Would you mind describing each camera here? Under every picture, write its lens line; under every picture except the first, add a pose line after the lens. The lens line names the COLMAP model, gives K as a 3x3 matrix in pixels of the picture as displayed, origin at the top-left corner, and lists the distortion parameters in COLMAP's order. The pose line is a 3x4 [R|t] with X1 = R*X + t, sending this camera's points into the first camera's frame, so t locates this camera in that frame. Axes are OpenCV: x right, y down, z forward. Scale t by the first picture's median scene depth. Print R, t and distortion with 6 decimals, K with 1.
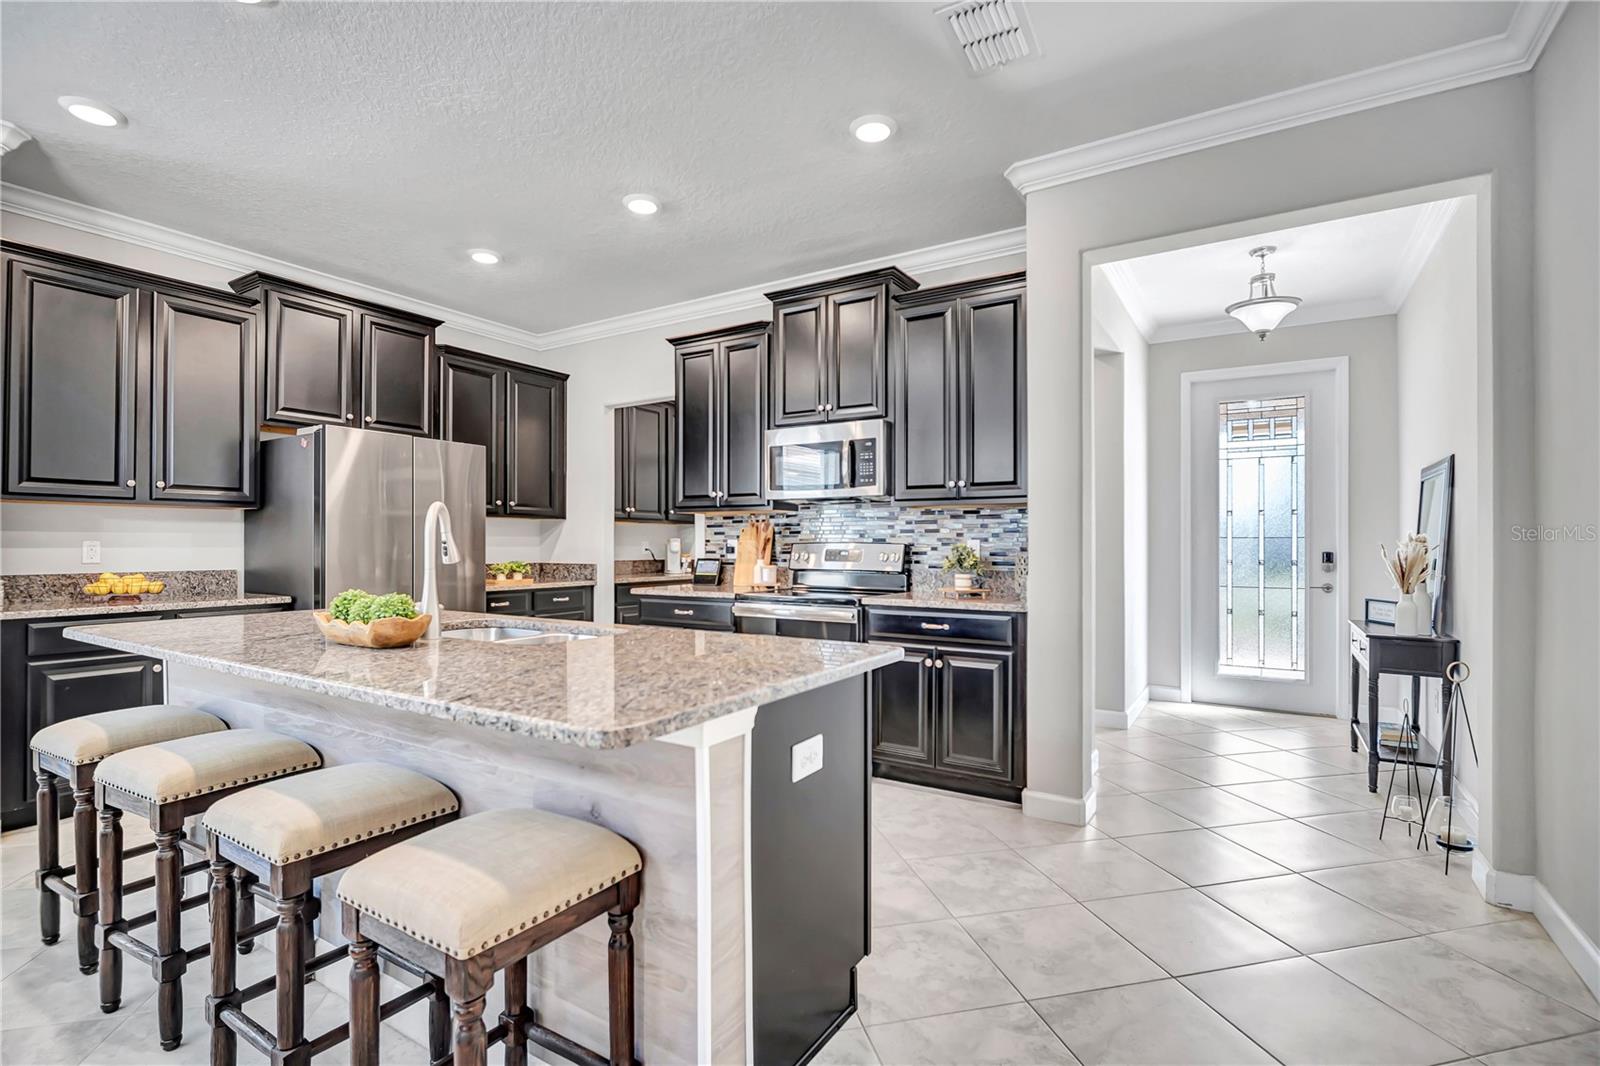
lens RADIAL K [[743.5, 0, 809.3], [0, 743.5, 538.4], [0, 0, 1]] dist [0.003357, -0.007906]
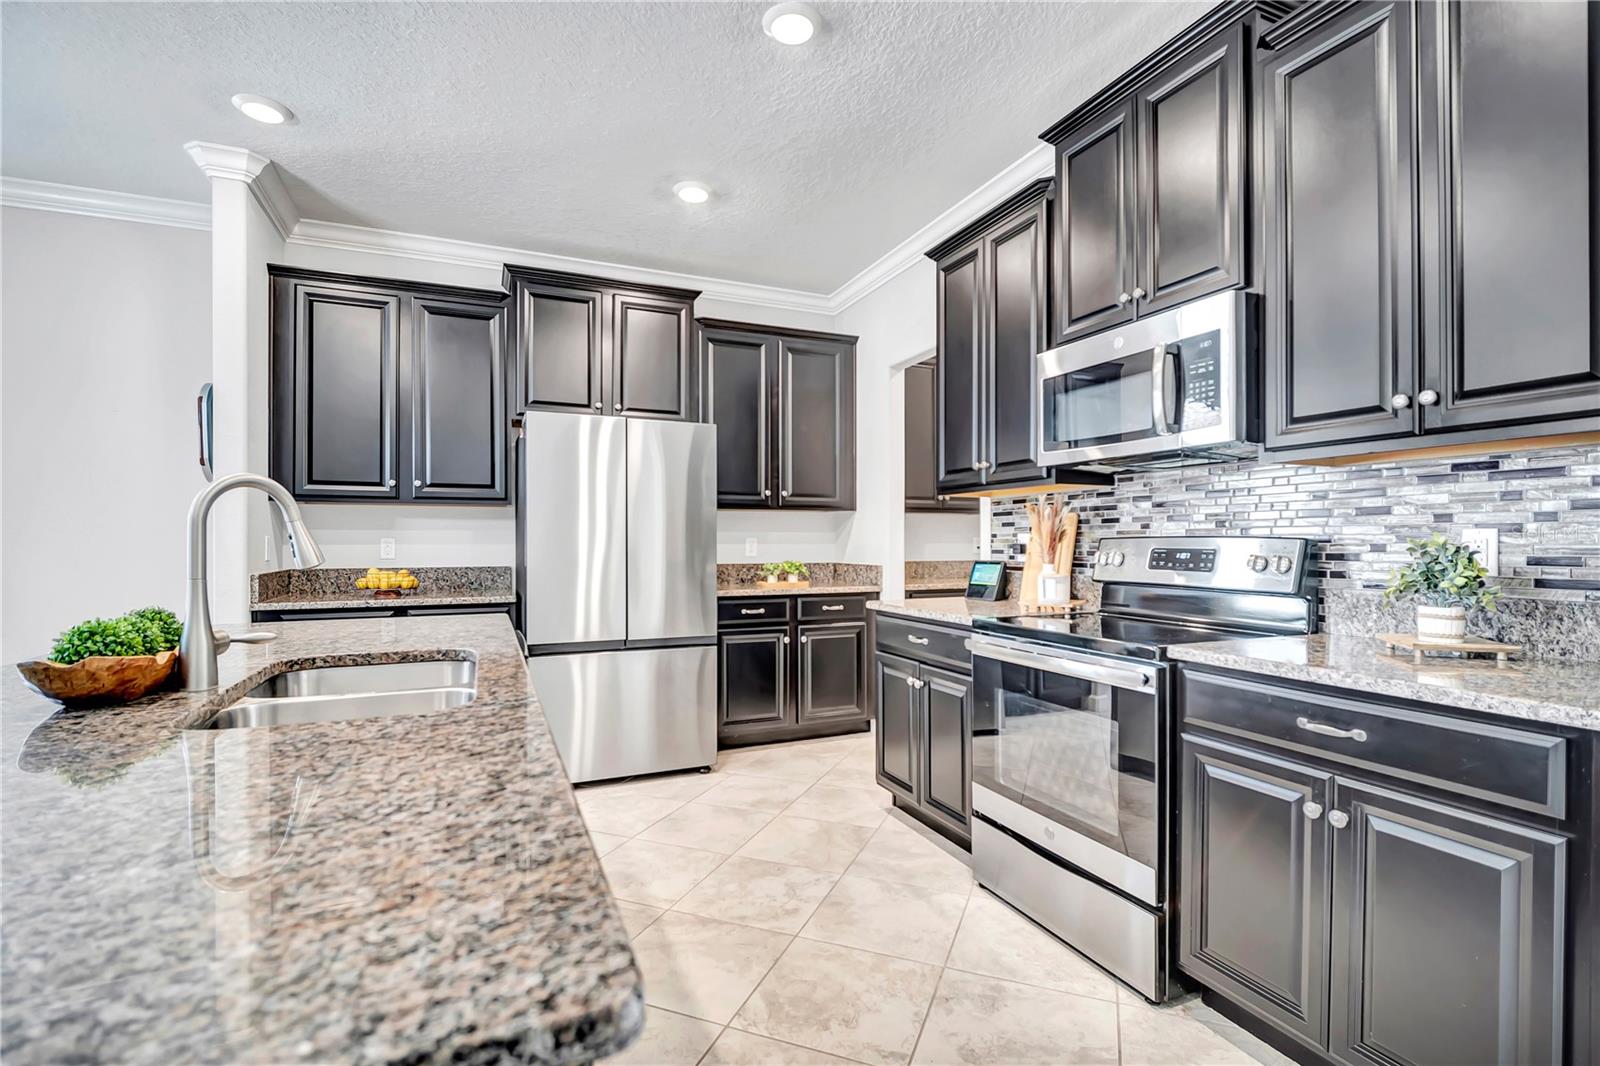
lens RADIAL K [[743.5, 0, 809.3], [0, 743.5, 538.4], [0, 0, 1]] dist [0.003357, -0.007906]
pose [[0.819881, -0.003974, -0.572520, 0.136347], [0.005751, 0.999983, 0.001294, 0.004721], [0.572505, -0.004354, 0.819889, 0.384010]]
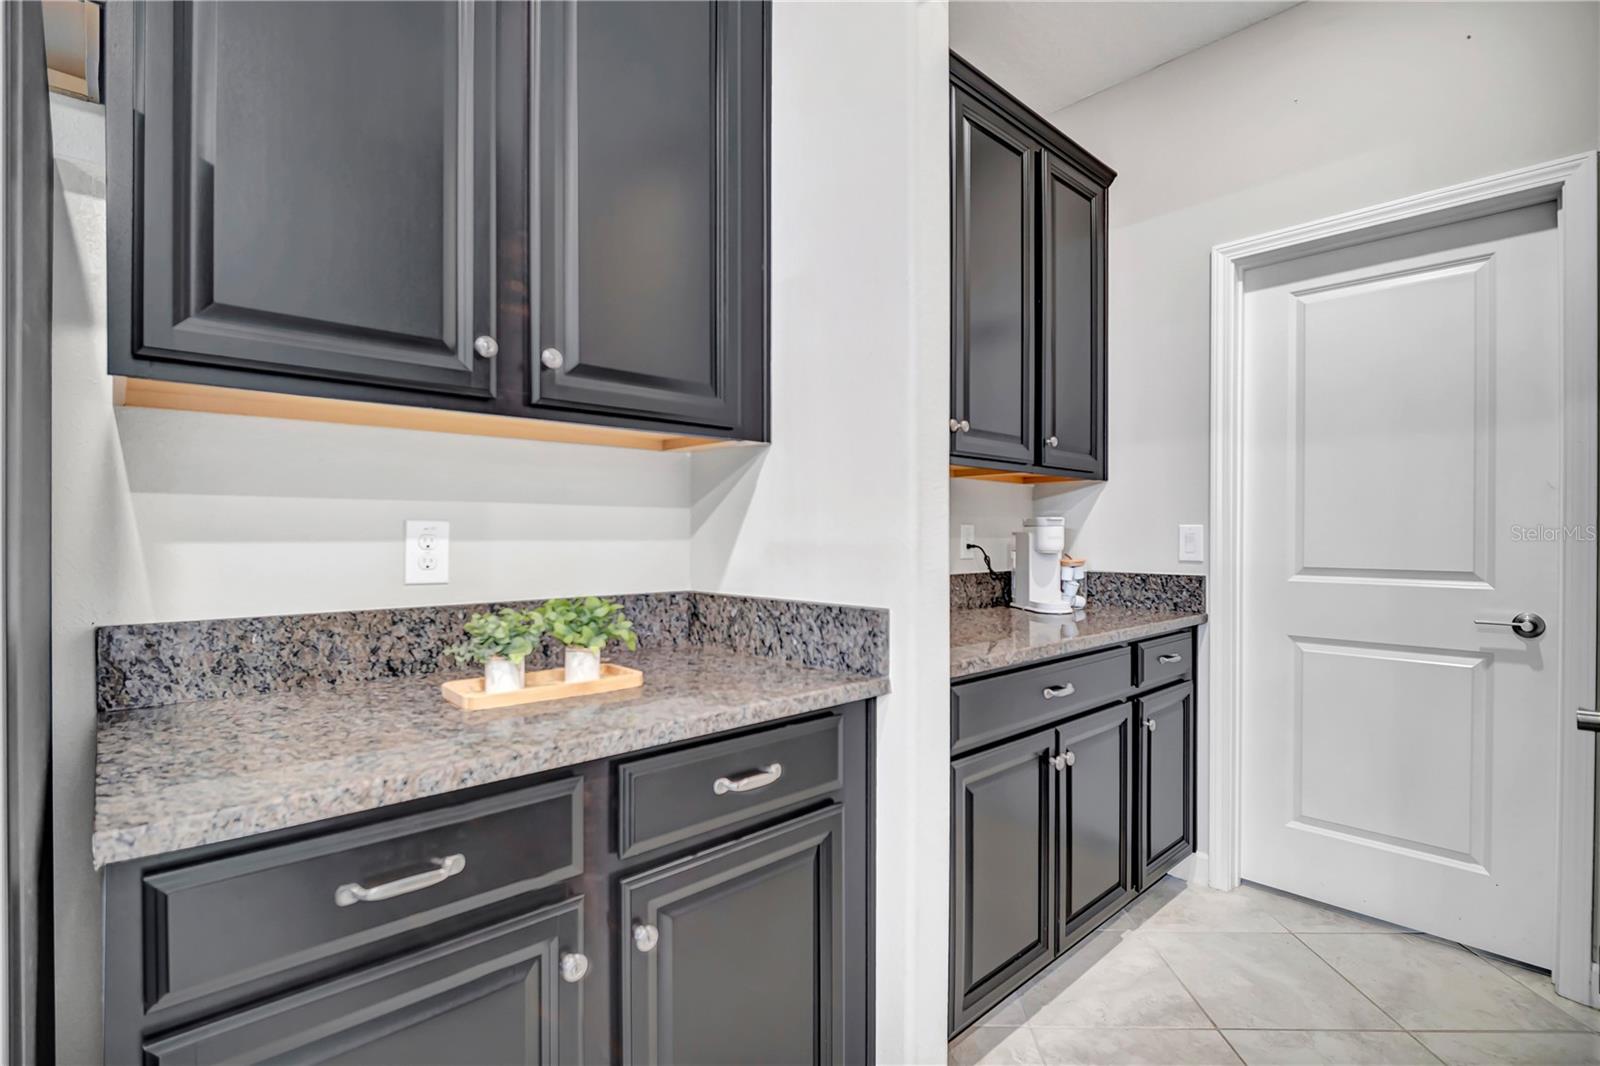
lens RADIAL K [[743.5, 0, 809.3], [0, 743.5, 538.4], [0, 0, 1]] dist [0.003357, -0.007906]
pose [[0.964374, -0.000084, -0.264541, -0.313335], [0.002943, 0.999941, 0.010411, 0.010084], [0.264525, -0.010819, 0.964318, 0.962861]]
